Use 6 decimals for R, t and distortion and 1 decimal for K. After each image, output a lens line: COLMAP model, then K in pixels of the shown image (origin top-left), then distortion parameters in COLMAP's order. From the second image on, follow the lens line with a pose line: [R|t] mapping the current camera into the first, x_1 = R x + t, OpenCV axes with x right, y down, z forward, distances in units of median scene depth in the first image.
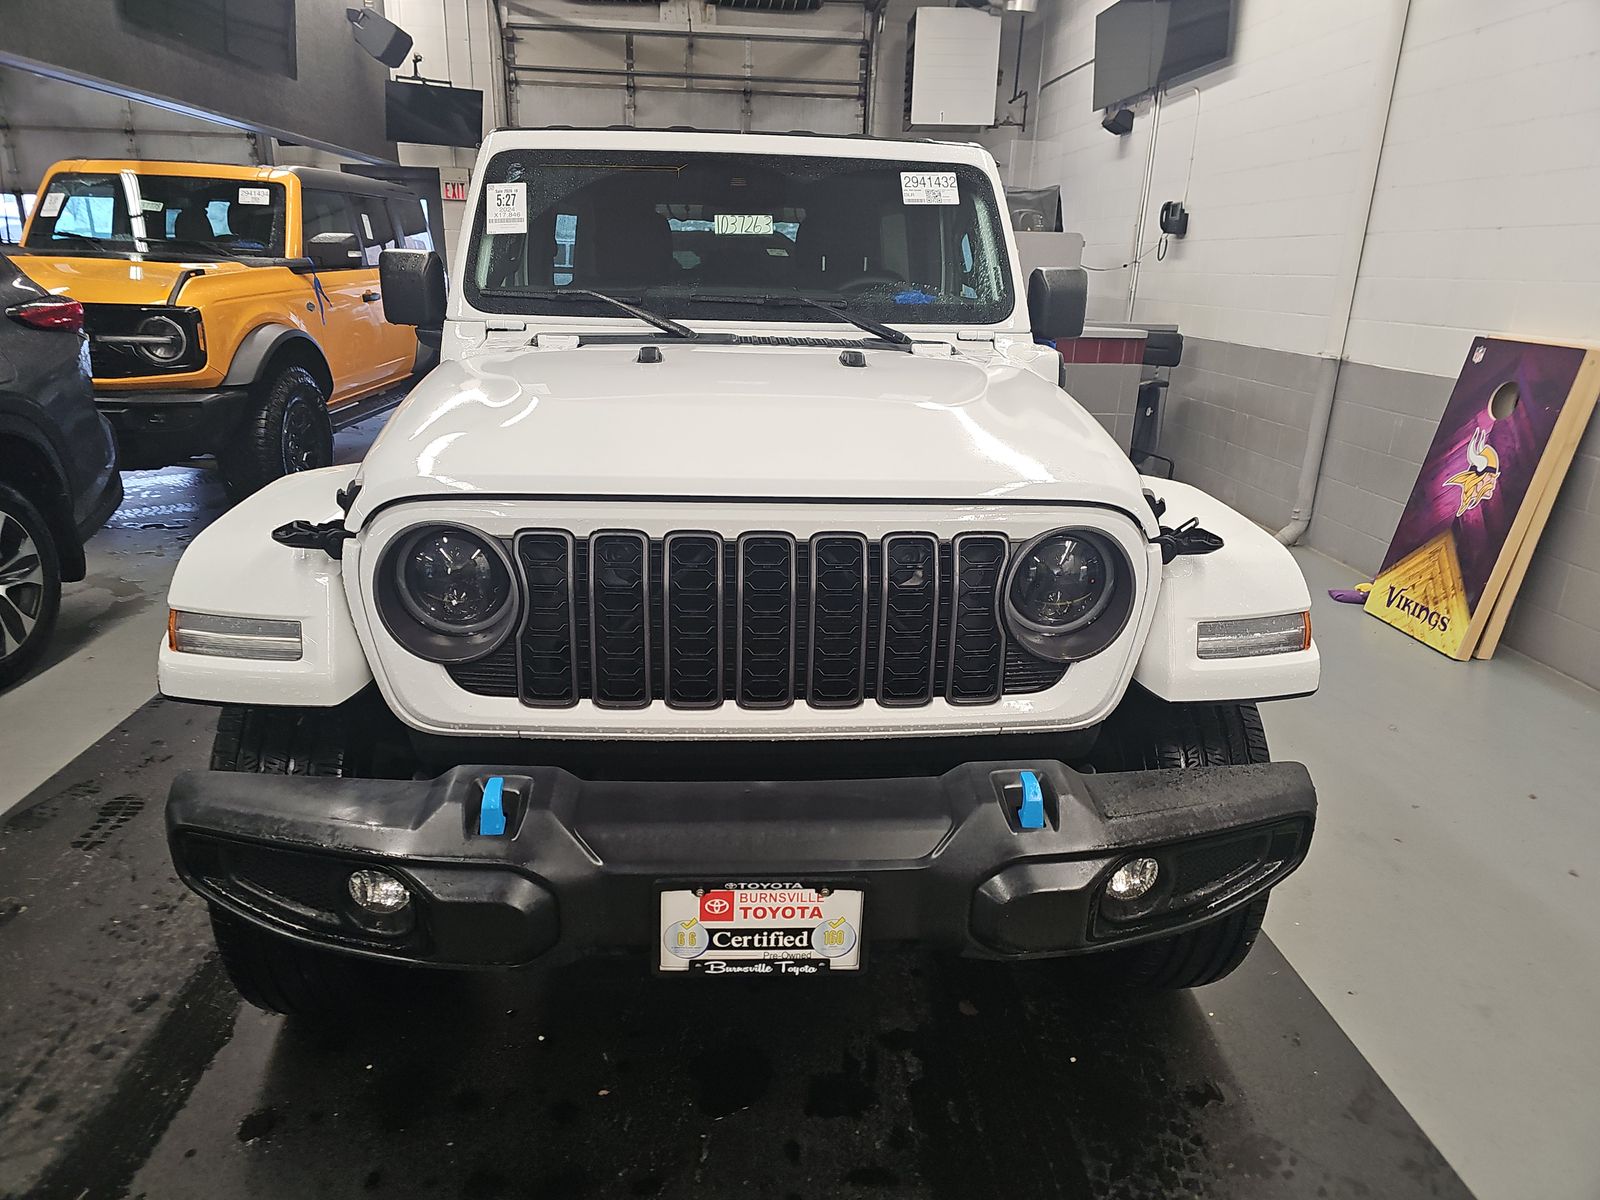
lens RADIAL K [[1072.3, 0, 807.8], [0, 1072.3, 607.5], [0, 0, 1]] dist [0.047161, -0.039977]
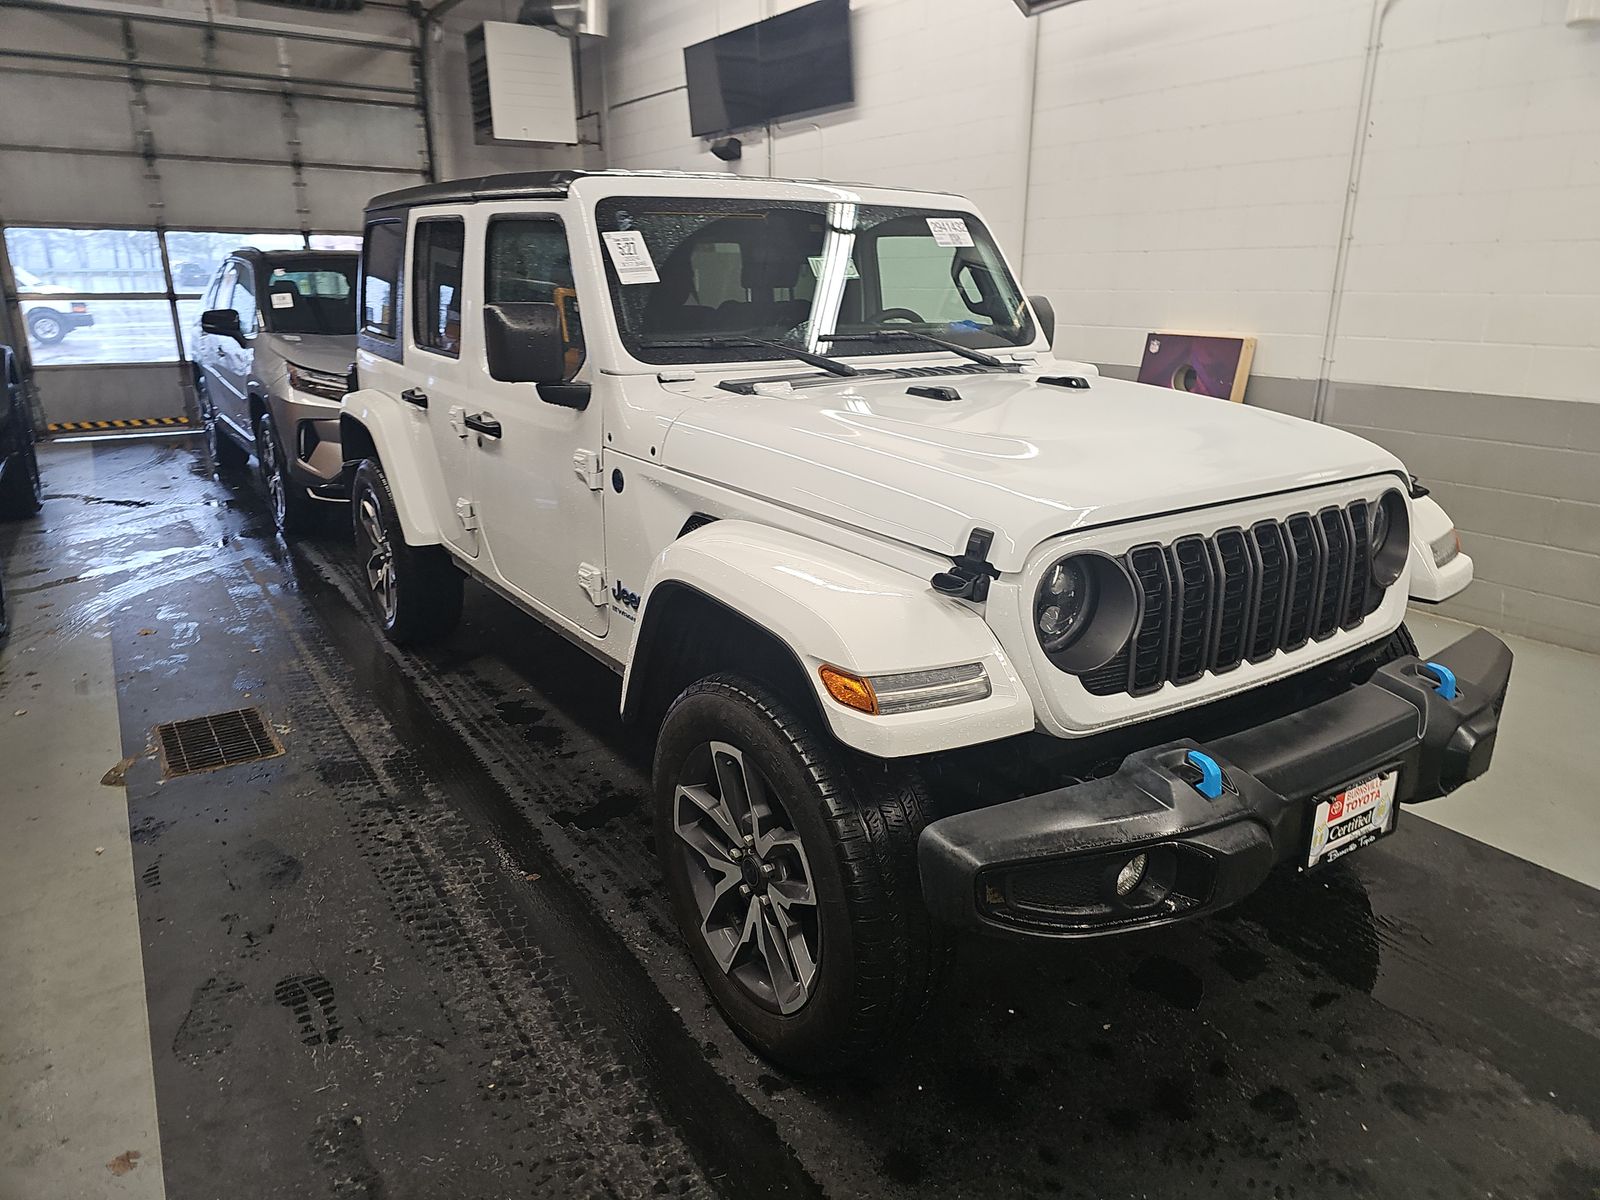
lens RADIAL K [[1067.9, 0, 843.3], [0, 1067.9, 595.6], [0, 0, 1]] dist [0.034822, -0.023715]
pose [[0.858606, -0.168831, 0.484037, -0.607211], [0.174702, 0.984057, 0.033344, -0.062587], [-0.481949, 0.055933, 0.874412, 0.069898]]
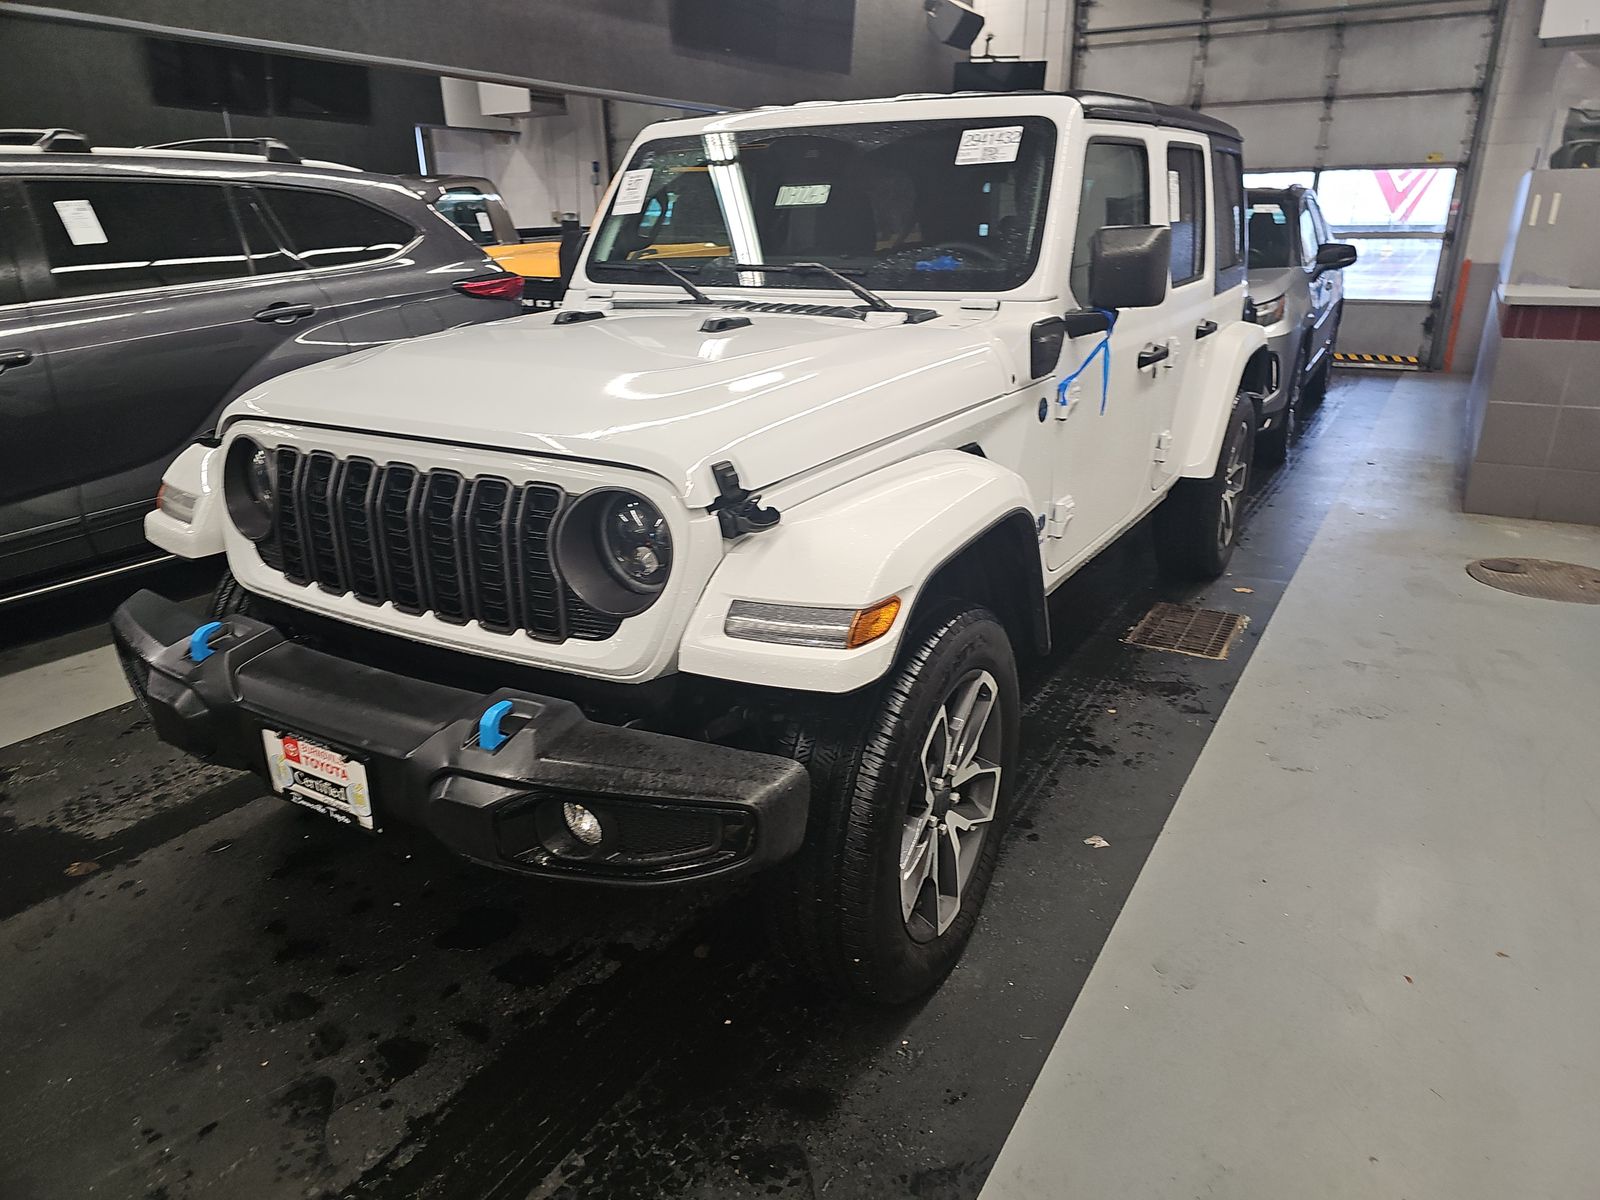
lens RADIAL K [[1072.3, 0, 807.8], [0, 1072.3, 607.5], [0, 0, 1]] dist [0.047161, -0.039977]
pose [[0.827670, 0.157686, -0.538607, 0.557123], [-0.142791, 0.987301, 0.069624, -0.033405], [0.542746, 0.019283, 0.839675, 0.129614]]
